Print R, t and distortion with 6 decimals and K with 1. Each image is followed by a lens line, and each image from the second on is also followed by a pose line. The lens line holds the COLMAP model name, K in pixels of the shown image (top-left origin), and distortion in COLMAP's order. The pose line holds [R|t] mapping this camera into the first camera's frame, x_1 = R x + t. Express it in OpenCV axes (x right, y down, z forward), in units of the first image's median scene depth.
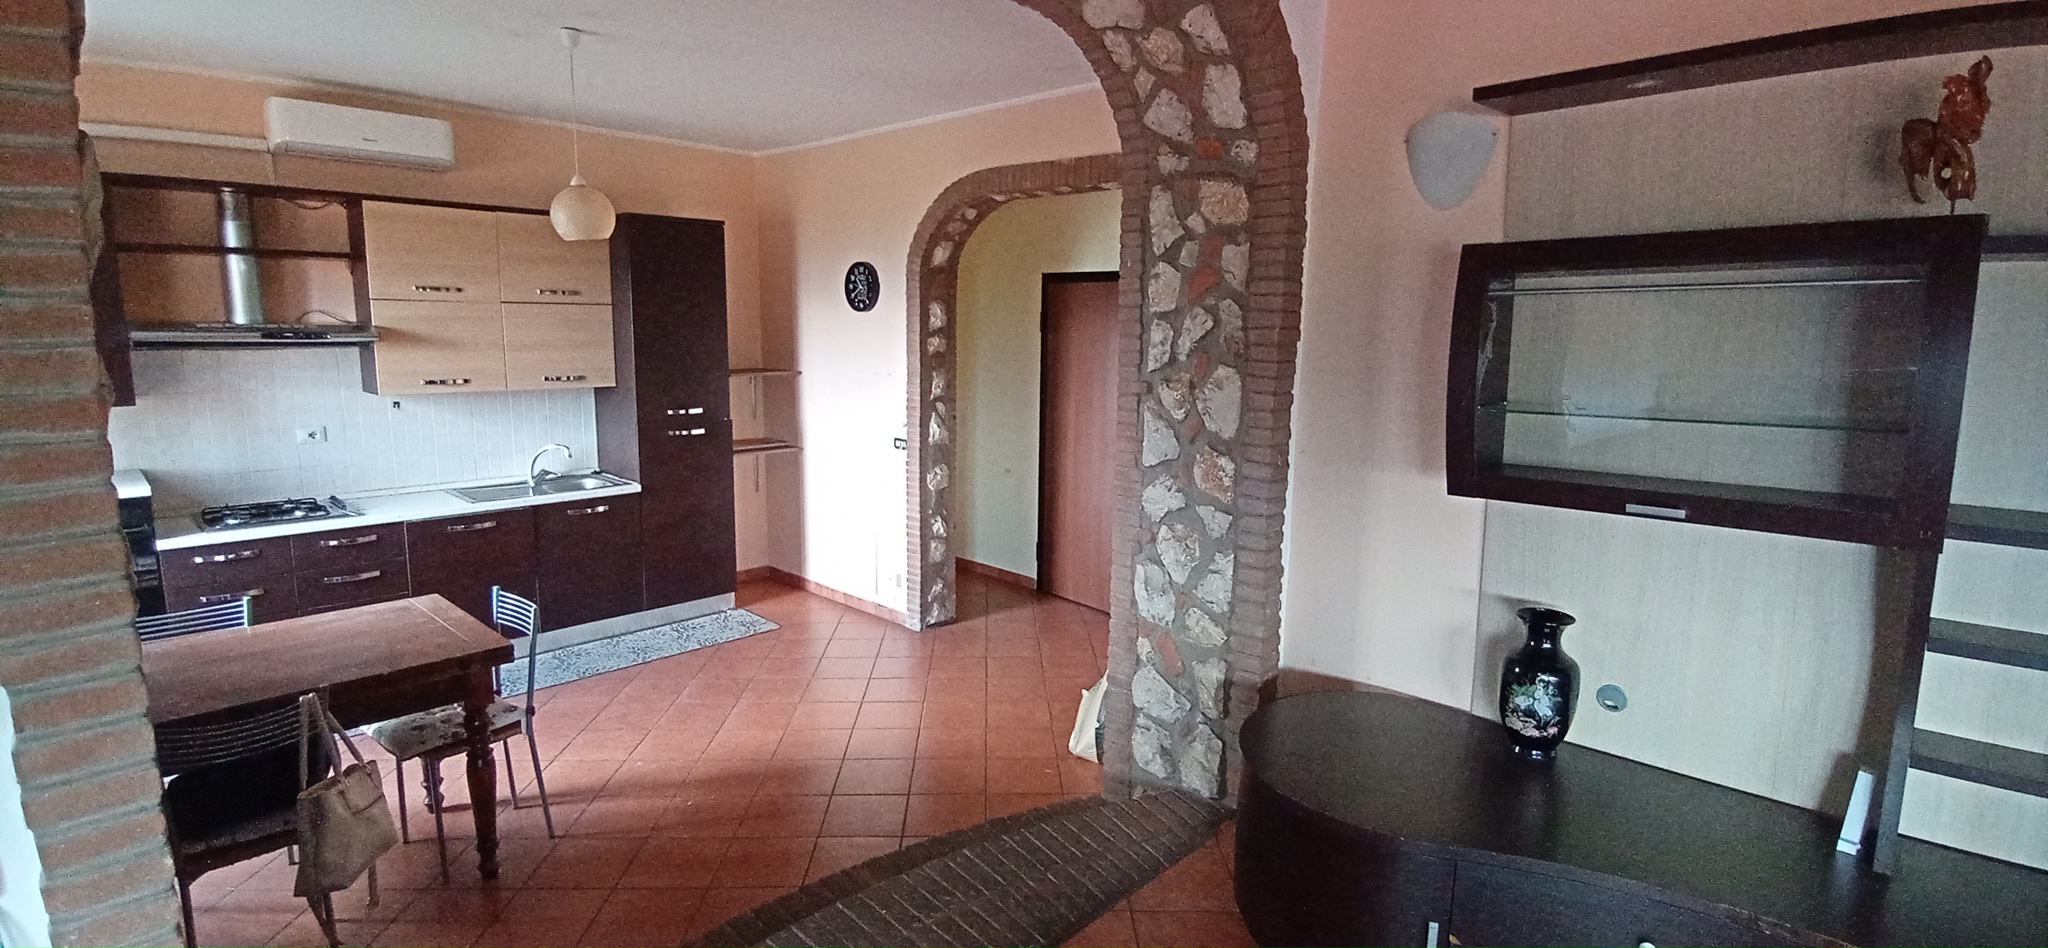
lens RADIAL K [[935.2, 0, 1025.4], [0, 935.2, 464.4], [0, 0, 1]] dist [-0.019463, 0.001077]
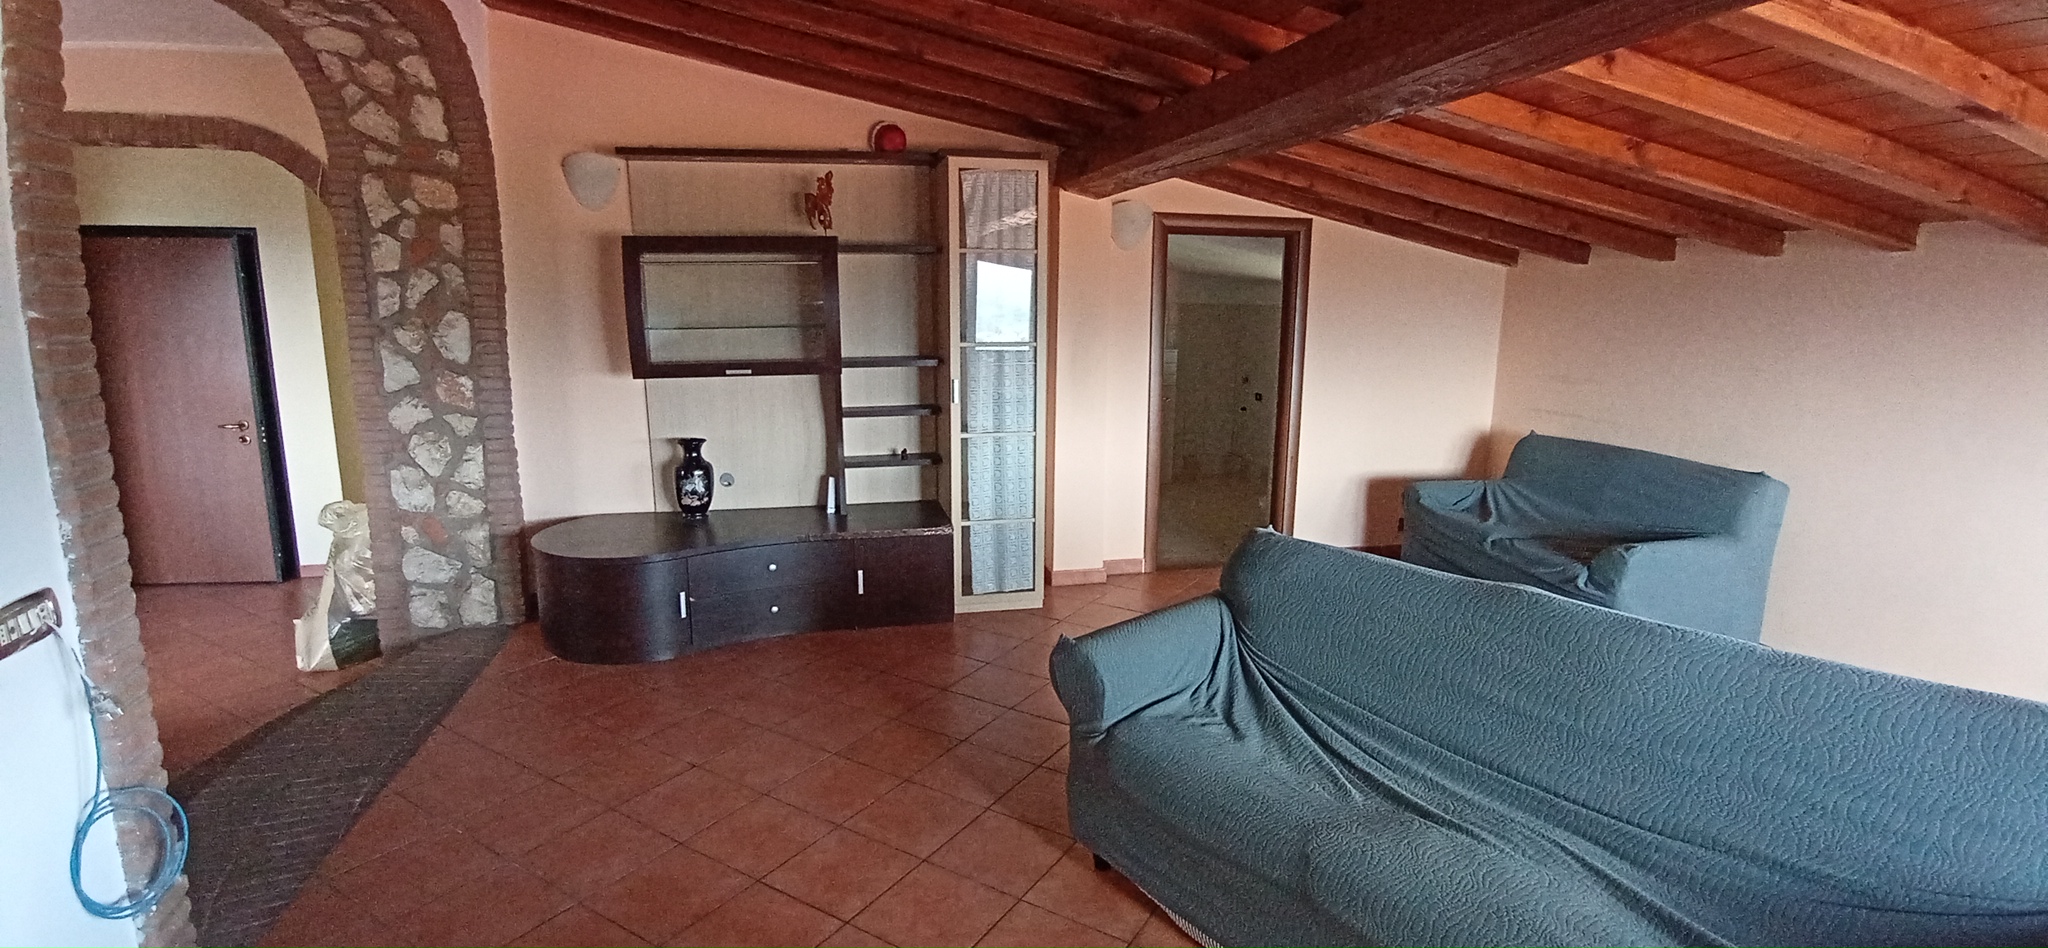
lens RADIAL K [[925.4, 0, 1024.0], [0, 925.4, 474.0], [0, 0, 1]] dist [-0.017896, 0.000289]
pose [[0.537920, -0.164324, 0.826825, -0.482437], [0.120218, 0.985746, 0.117696, 0.072137], [-0.834380, 0.036088, 0.550007, -0.440452]]
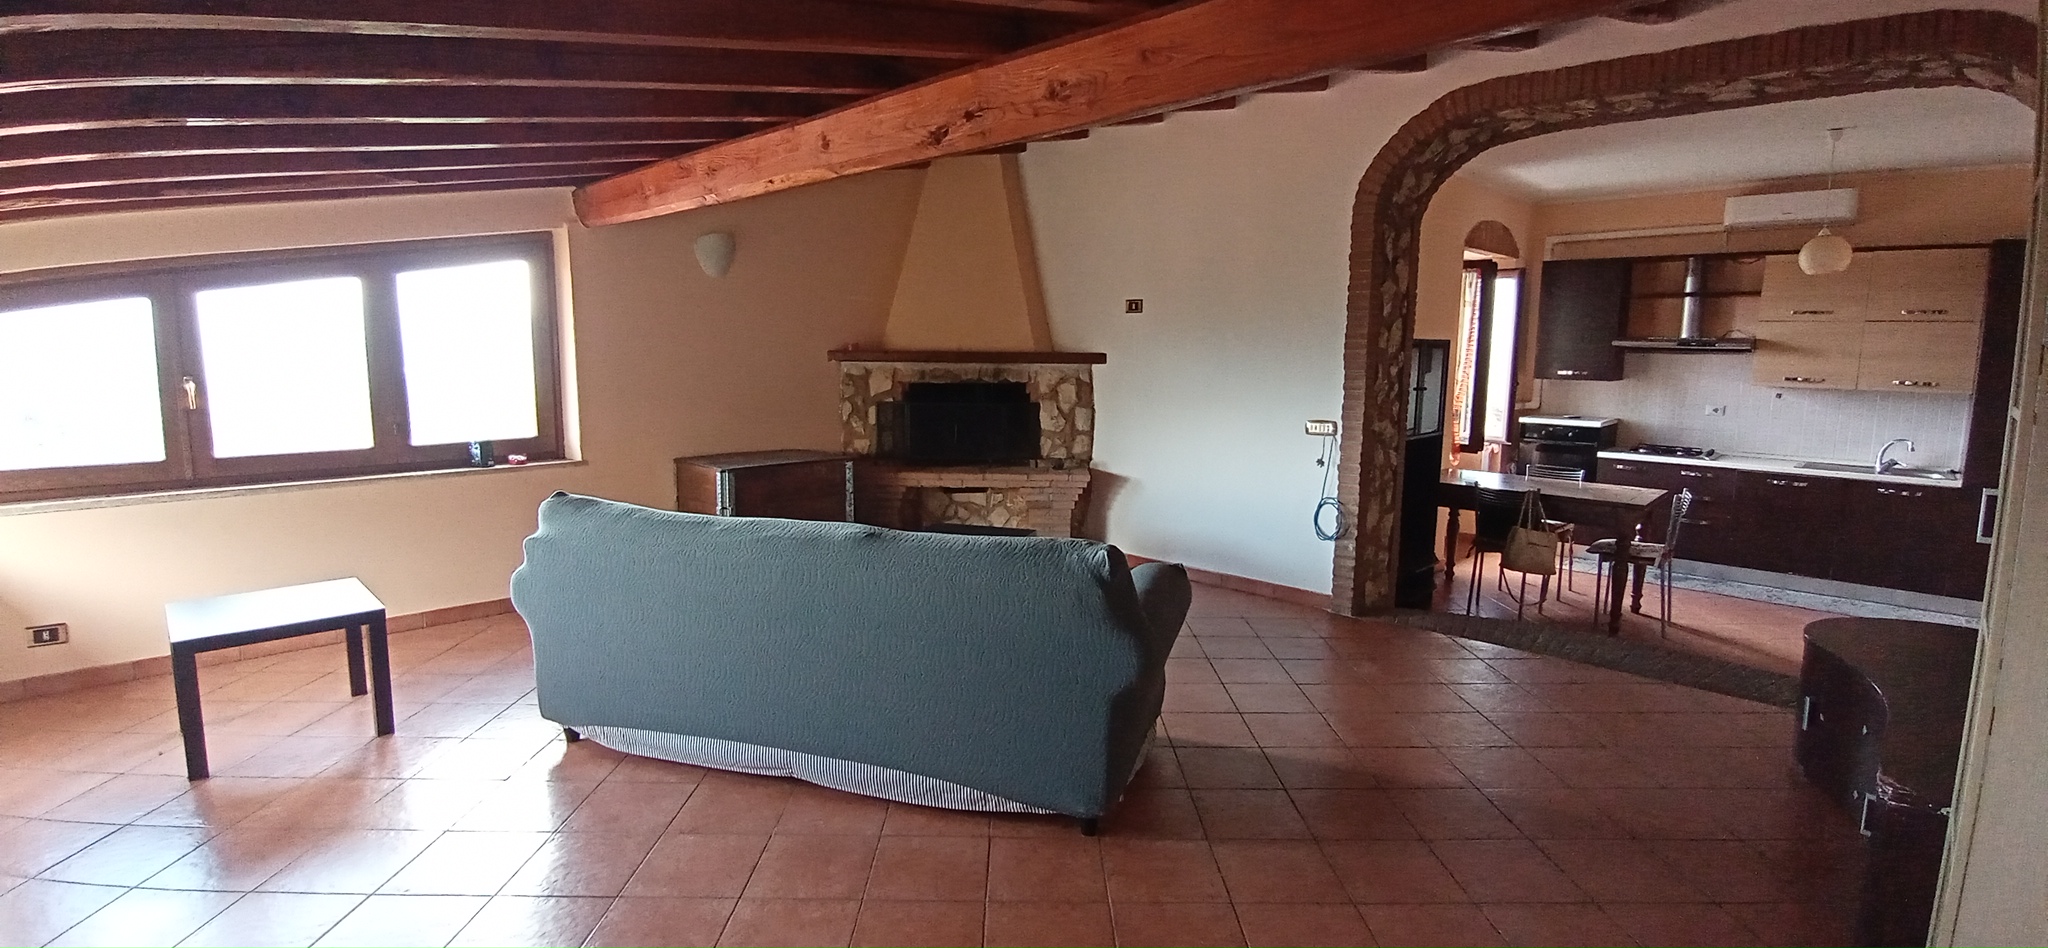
lens RADIAL K [[935.2, 0, 1025.4], [0, 935.2, 464.4], [0, 0, 1]] dist [-0.019463, 0.001077]
pose [[-0.008365, 0.114832, -0.993350, 1.253161], [-0.161508, 0.980187, 0.114670, 0.105358], [0.986836, 0.161393, 0.010347, -0.226426]]
